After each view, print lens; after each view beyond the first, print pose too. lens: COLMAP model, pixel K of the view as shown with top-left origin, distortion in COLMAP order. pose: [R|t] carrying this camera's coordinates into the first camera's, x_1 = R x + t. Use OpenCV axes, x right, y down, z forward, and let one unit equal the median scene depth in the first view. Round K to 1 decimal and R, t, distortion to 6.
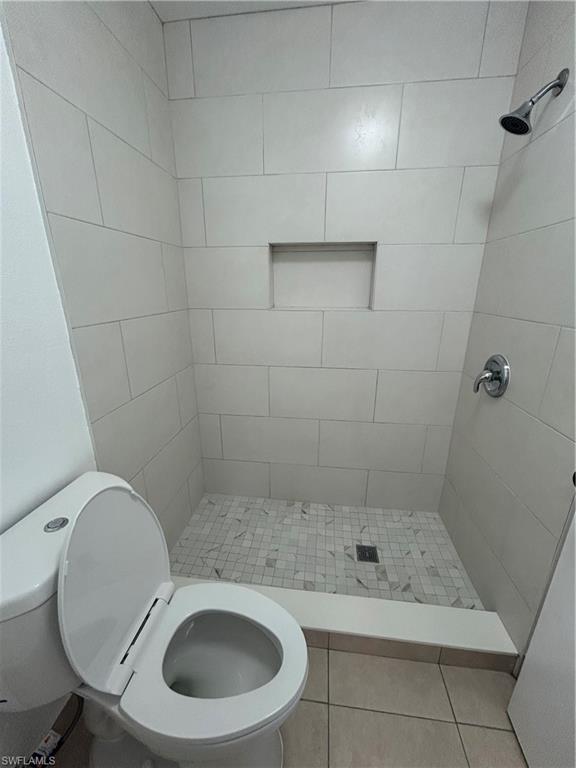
lens RADIAL K [[309.0, 0, 286.6], [0, 309.0, 383.0], [0, 0, 1]] dist [-0.000349, -0.000225]
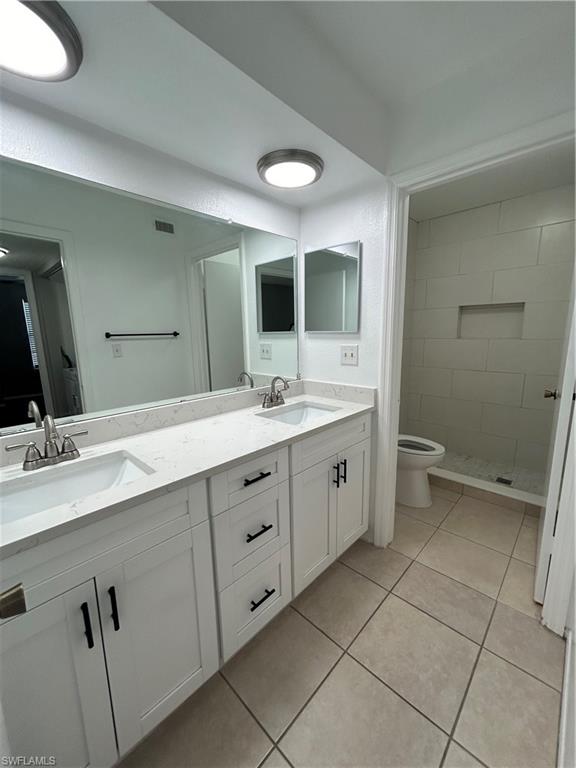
lens RADIAL K [[309.0, 0, 288.4], [0, 309.0, 384.8], [0, 0, 1]] dist [-0.000349, -0.000225]
pose [[0.800449, 0.094071, -0.591973, 0.294774], [-0.173906, 0.981575, -0.079168, 0.414414], [0.573619, 0.166317, 0.802060, -1.188921]]
